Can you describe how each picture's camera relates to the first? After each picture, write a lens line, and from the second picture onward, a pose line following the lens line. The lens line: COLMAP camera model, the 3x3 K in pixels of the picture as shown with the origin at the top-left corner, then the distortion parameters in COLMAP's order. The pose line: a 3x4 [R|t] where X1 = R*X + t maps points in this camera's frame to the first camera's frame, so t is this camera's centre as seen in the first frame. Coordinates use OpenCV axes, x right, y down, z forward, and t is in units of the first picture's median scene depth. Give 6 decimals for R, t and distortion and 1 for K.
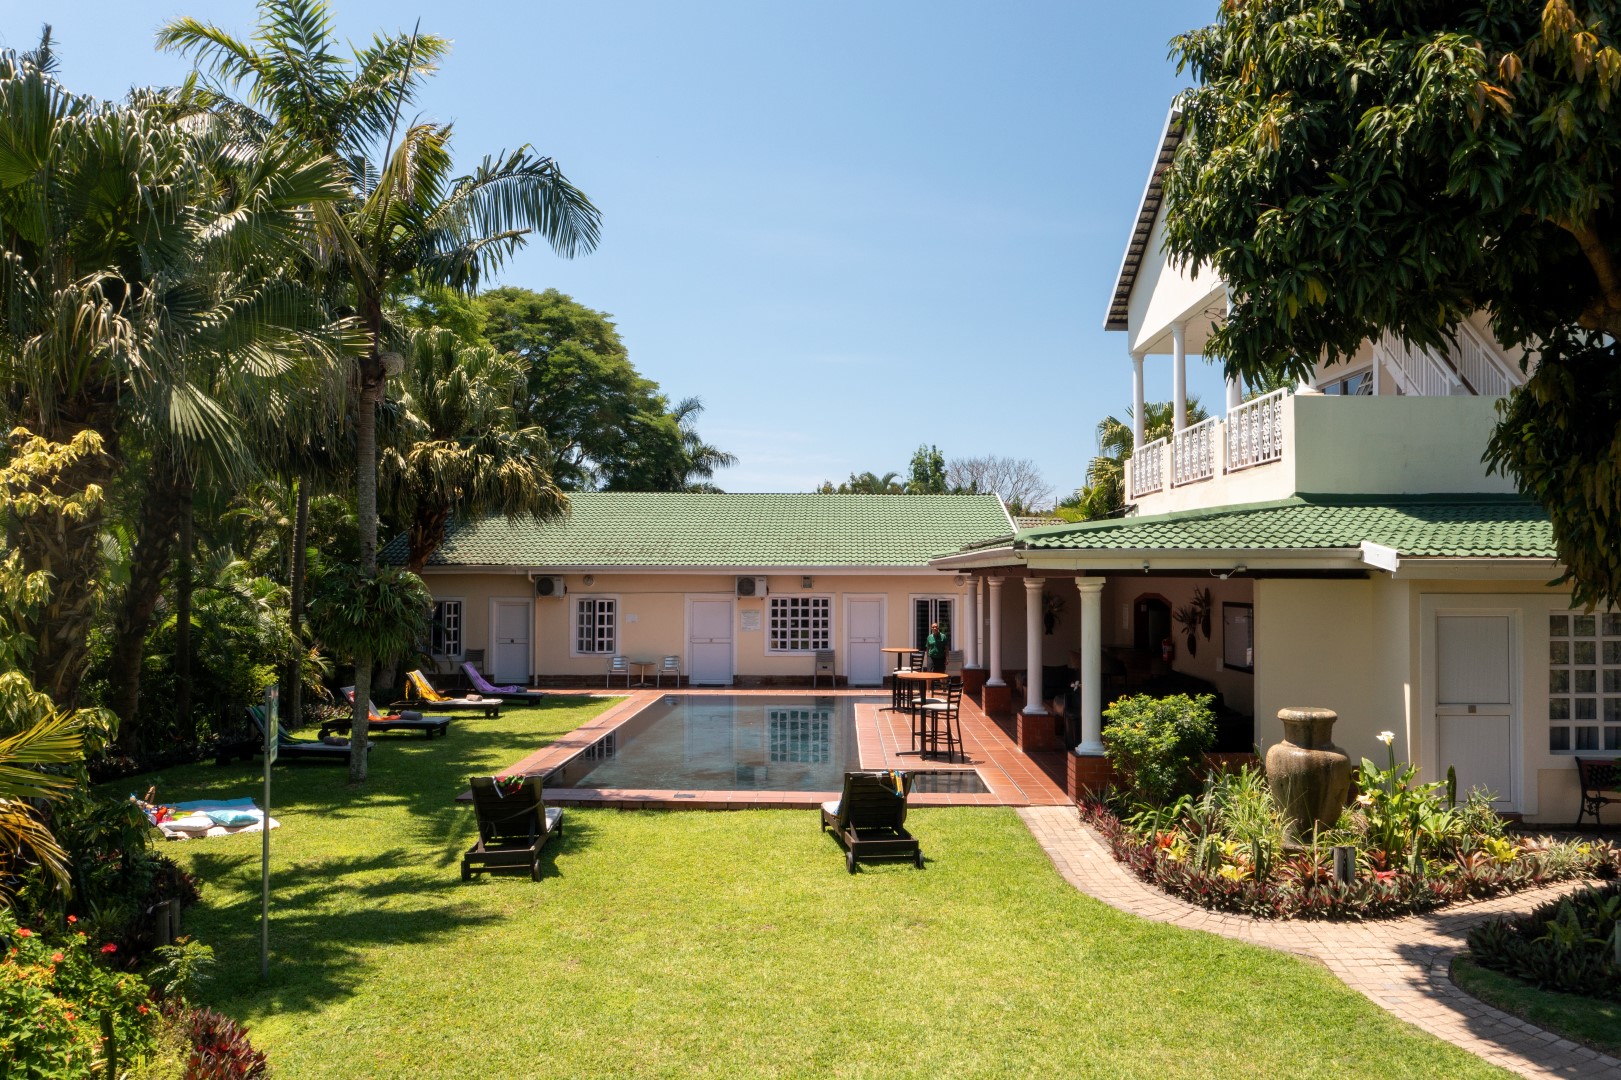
lens RADIAL K [[1297.3, 0, 810.5], [0, 1297.3, 540.0], [0, 0, 1]] dist [0.004157, 0.002112]
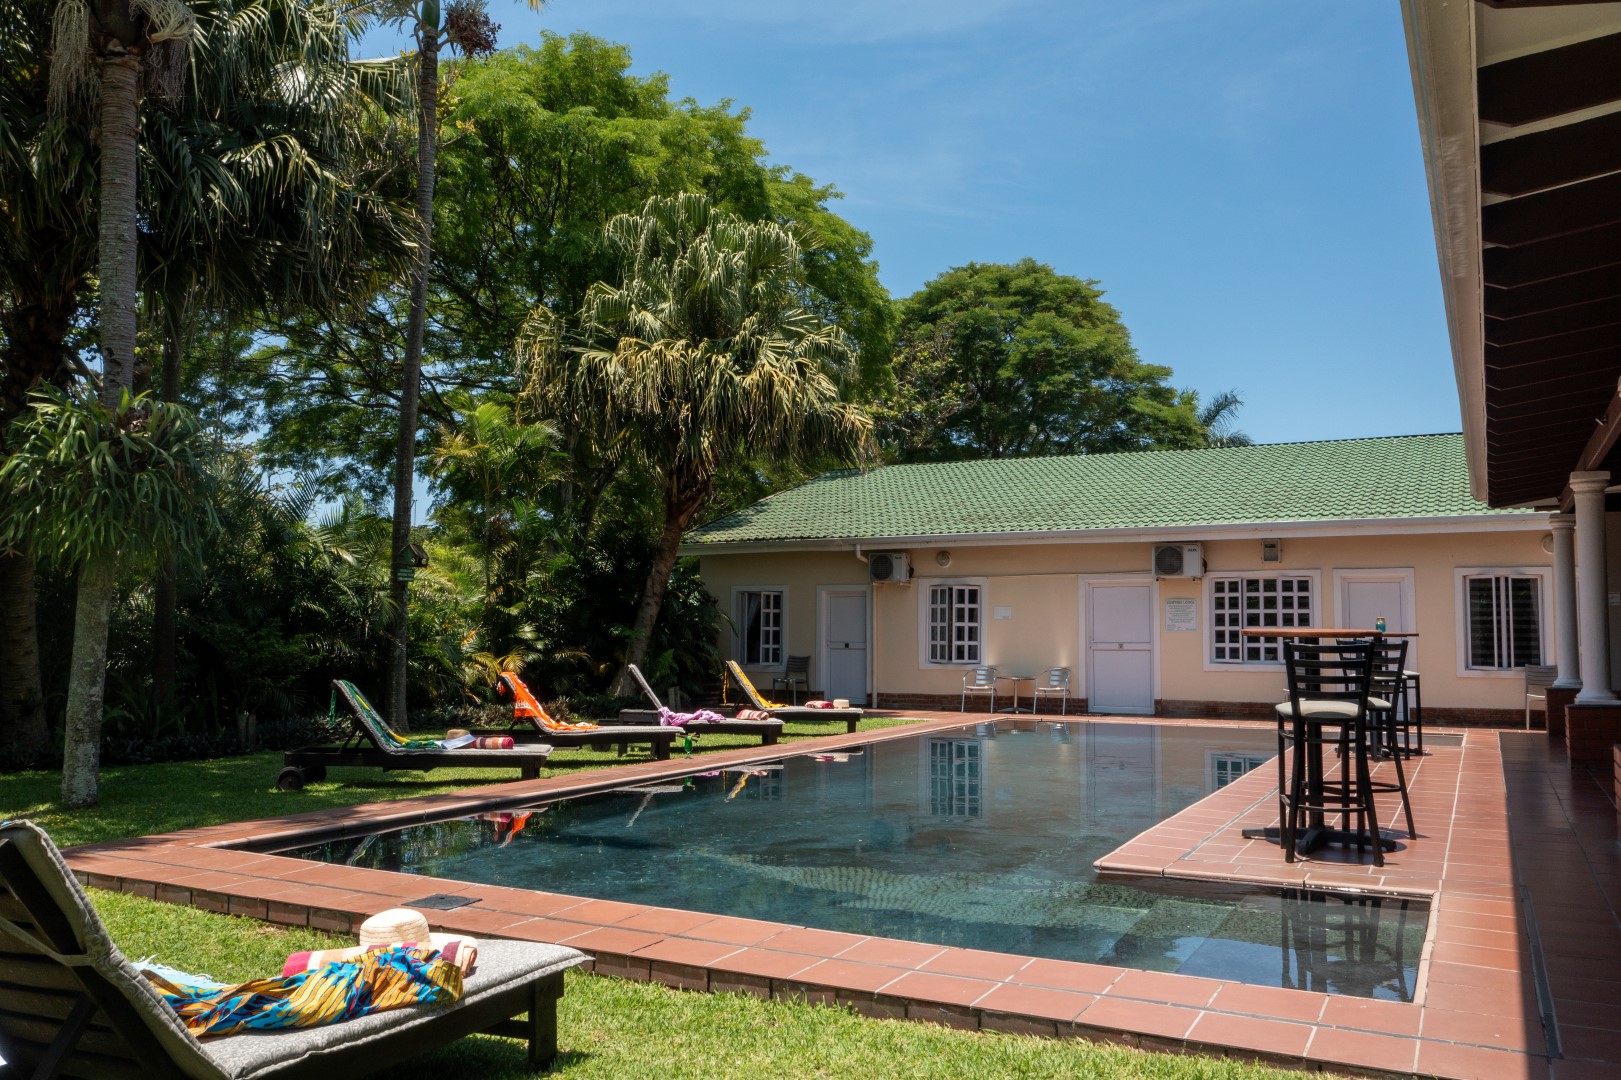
lens RADIAL K [[1297.3, 0, 810.5], [0, 1297.3, 540.0], [0, 0, 1]] dist [0.004157, 0.002112]
pose [[0.904102, -0.028275, -0.426381, 0.062934], [0.012941, 0.999163, -0.038818, 0.047458], [0.427121, 0.029577, 0.903710, 0.339326]]
